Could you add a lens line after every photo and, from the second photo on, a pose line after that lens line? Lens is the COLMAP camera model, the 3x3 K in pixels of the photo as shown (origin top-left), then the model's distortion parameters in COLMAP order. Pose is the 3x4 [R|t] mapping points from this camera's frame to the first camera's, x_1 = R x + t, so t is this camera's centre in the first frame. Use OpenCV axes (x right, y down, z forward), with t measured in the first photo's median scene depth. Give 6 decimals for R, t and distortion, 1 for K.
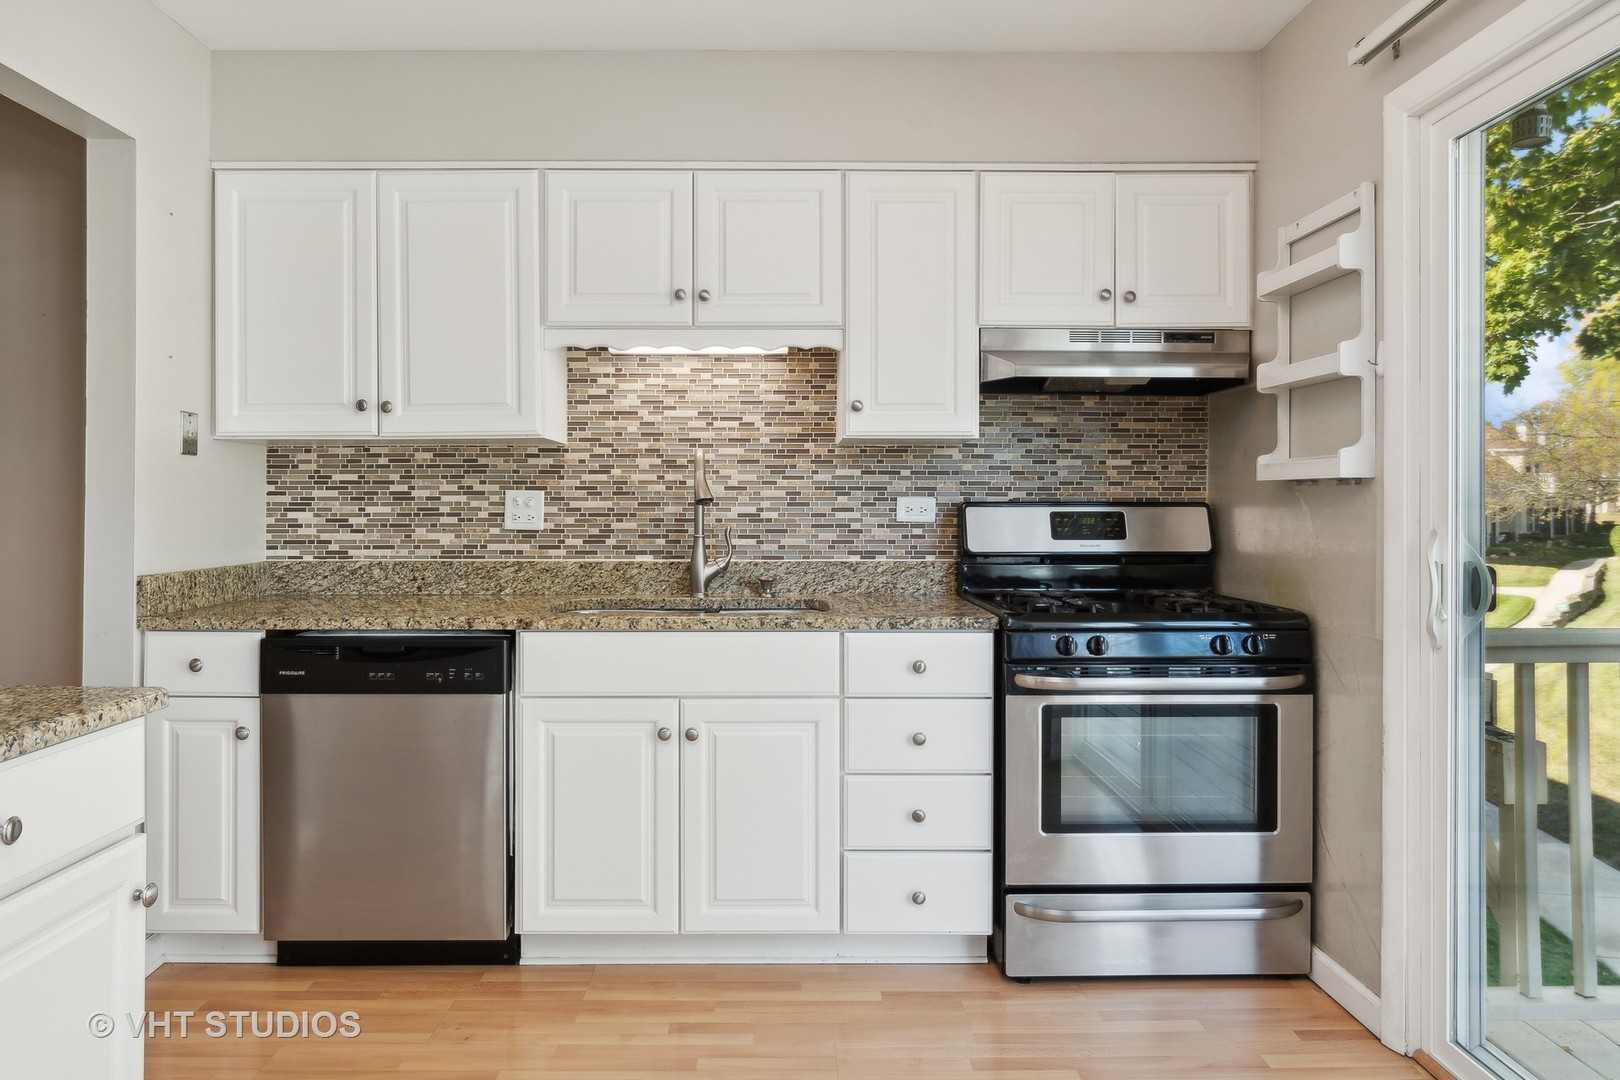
lens RADIAL K [[982.8, 0, 816.8], [0, 982.8, 538.8], [0, 0, 1]] dist [0.000777, -0.000537]
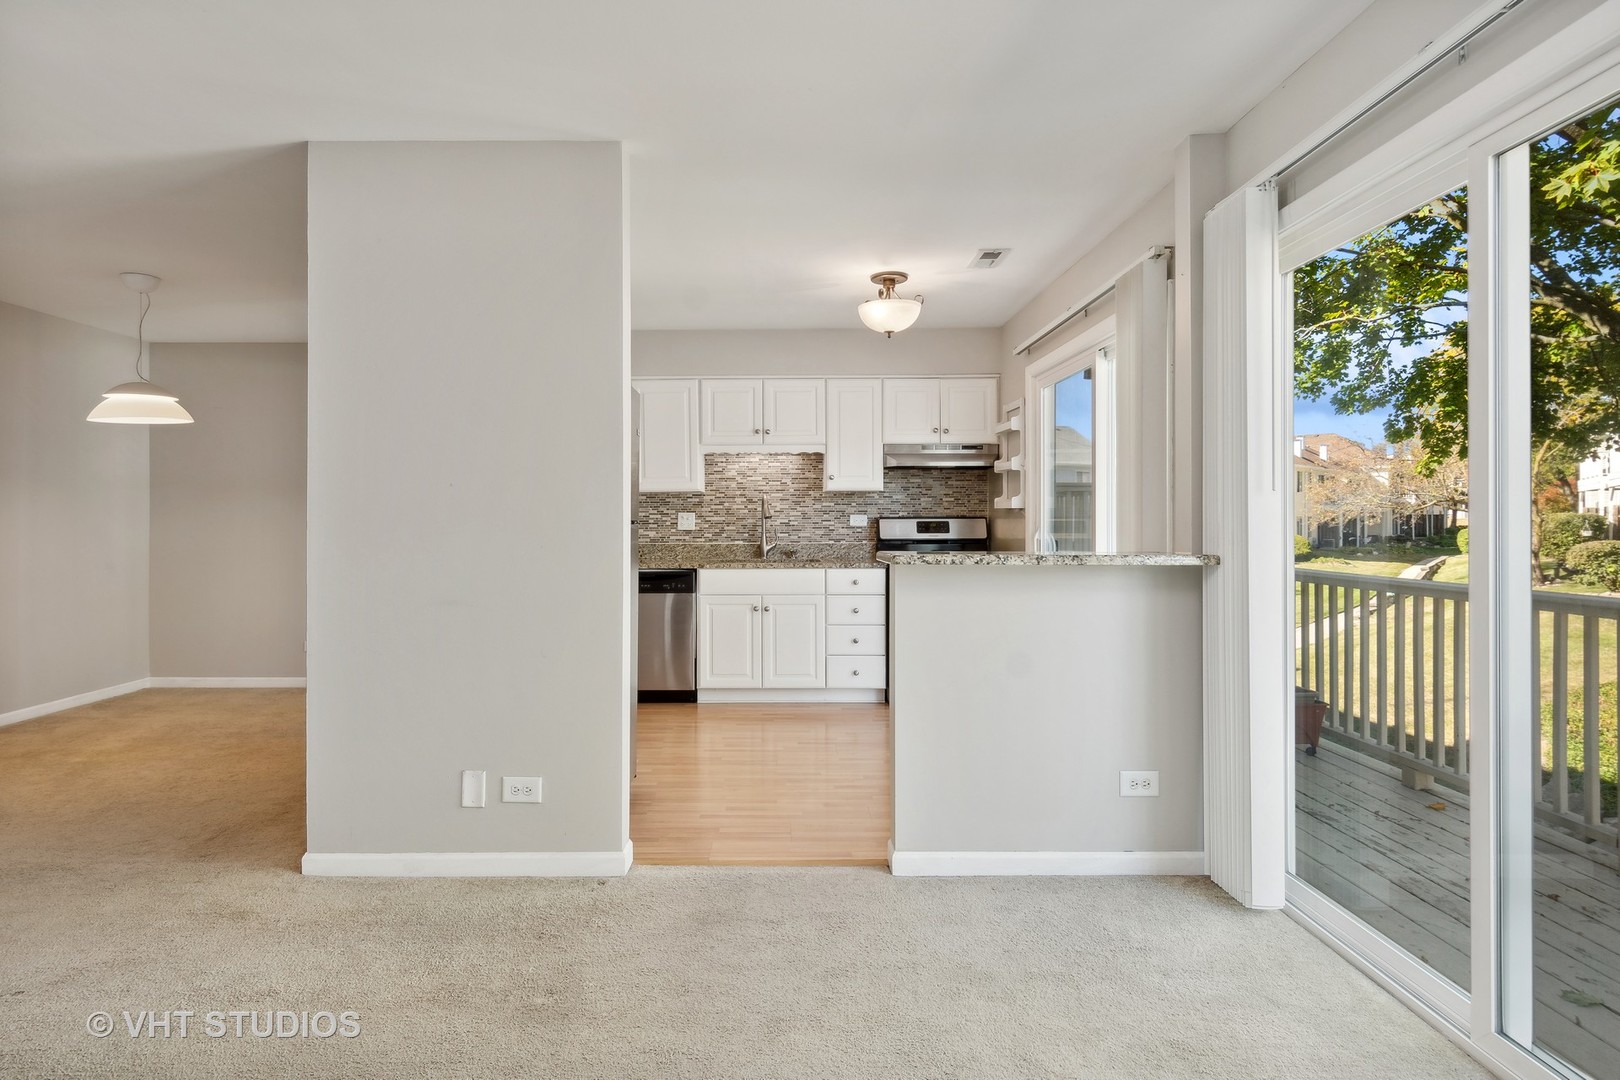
lens RADIAL K [[917.3, 0, 794.0], [0, 917.3, 540.7], [0, 0, 1]] dist [0.001290, 0.000257]
pose [[0.999903, -0.002817, -0.013624, -0.019068], [0.002762, 0.999988, -0.004036, 0.025508], [0.013635, 0.003998, 0.999899, -1.138977]]
